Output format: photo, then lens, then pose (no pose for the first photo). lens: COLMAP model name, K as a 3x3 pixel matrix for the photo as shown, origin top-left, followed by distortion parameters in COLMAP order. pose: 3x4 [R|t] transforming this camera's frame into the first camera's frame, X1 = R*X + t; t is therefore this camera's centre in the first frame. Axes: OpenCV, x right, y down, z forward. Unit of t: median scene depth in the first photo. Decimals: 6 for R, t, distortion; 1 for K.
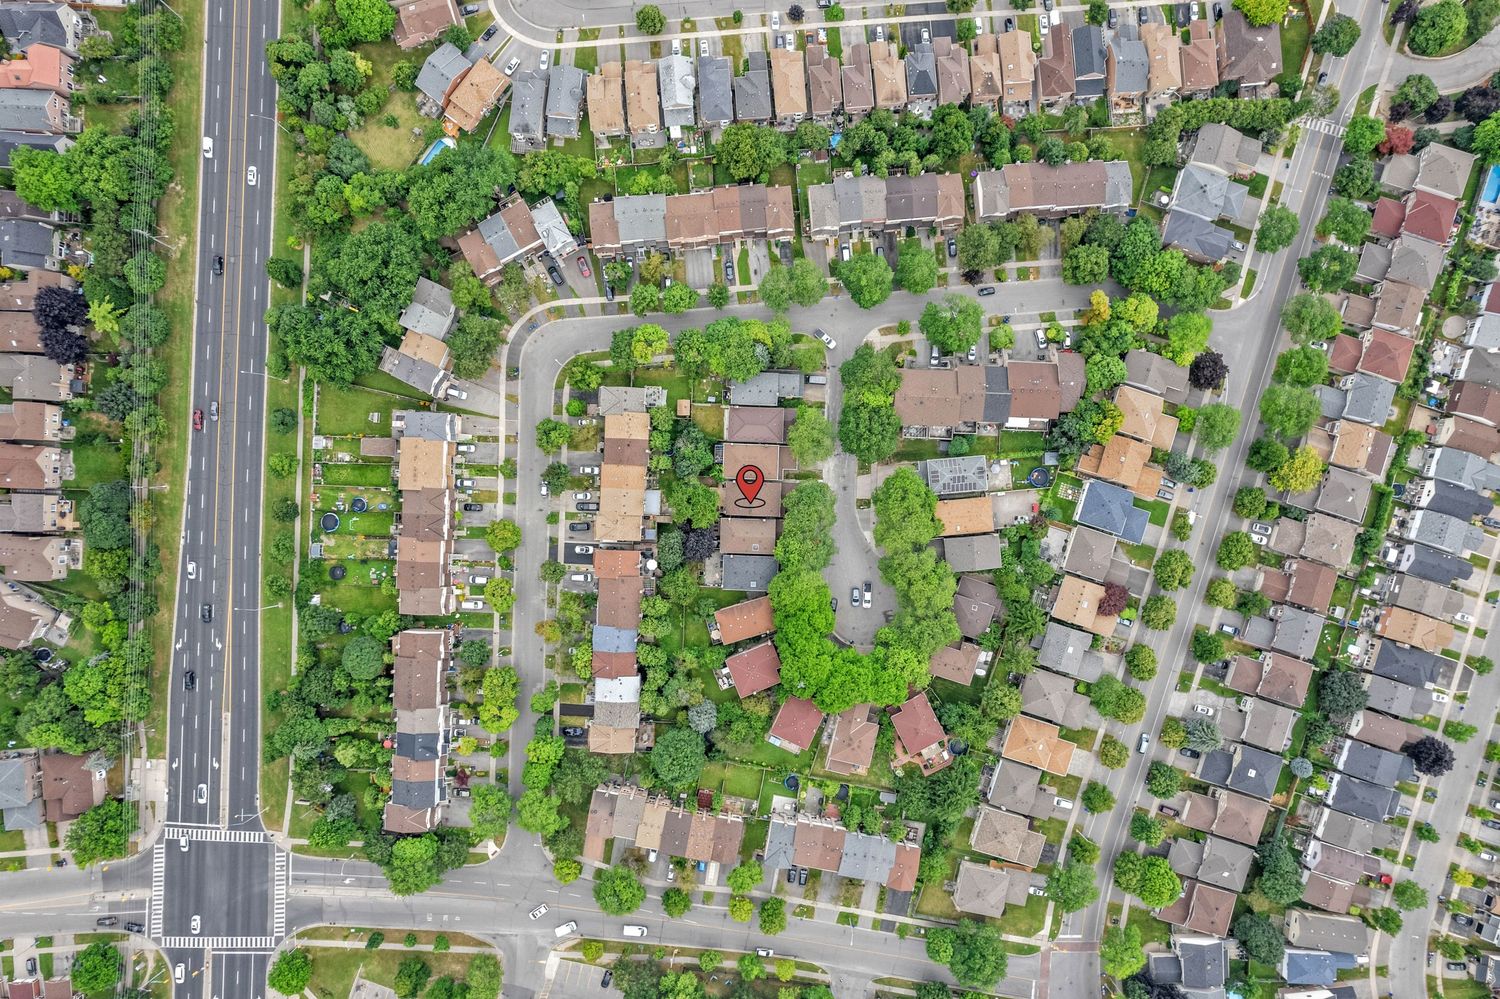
lens RADIAL K [[942.5, 0, 757.0], [0, 942.5, 500.9], [0, 0, 1]] dist [-0.093422, 0.072691]
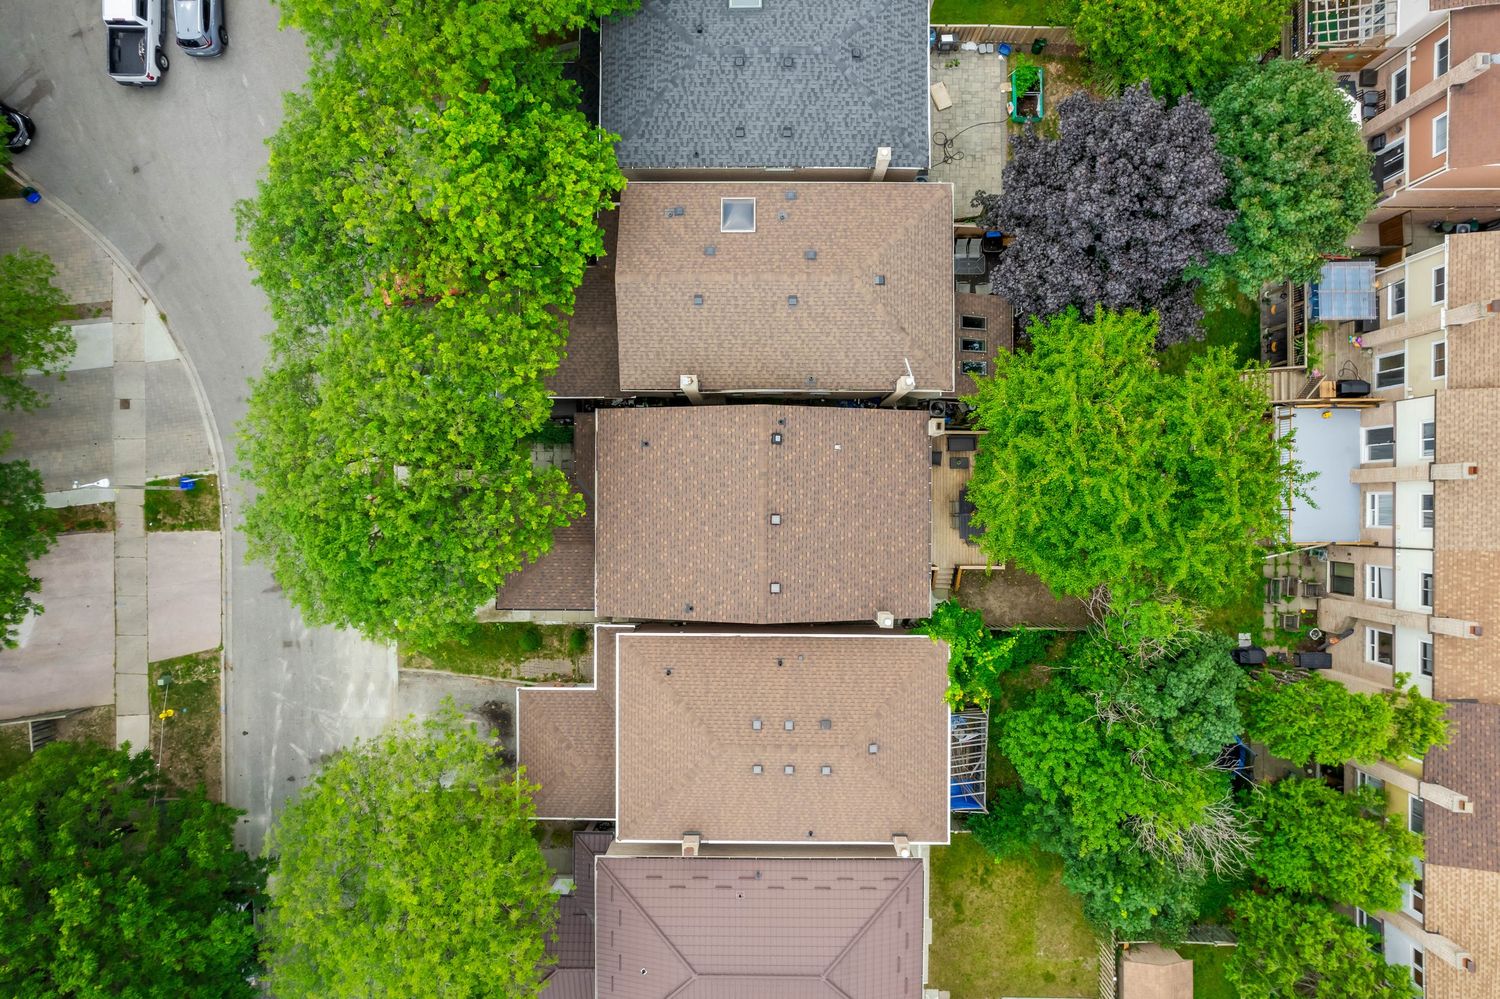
lens RADIAL K [[942.5, 0, 757.0], [0, 942.5, 500.9], [0, 0, 1]] dist [-0.093422, 0.072691]
pose [[-0.999535, 0.030421, 0.002040, -0.003597], [-0.030418, -0.999536, 0.001632, -0.000013], [0.002088, 0.001569, 0.999997, 0.825082]]
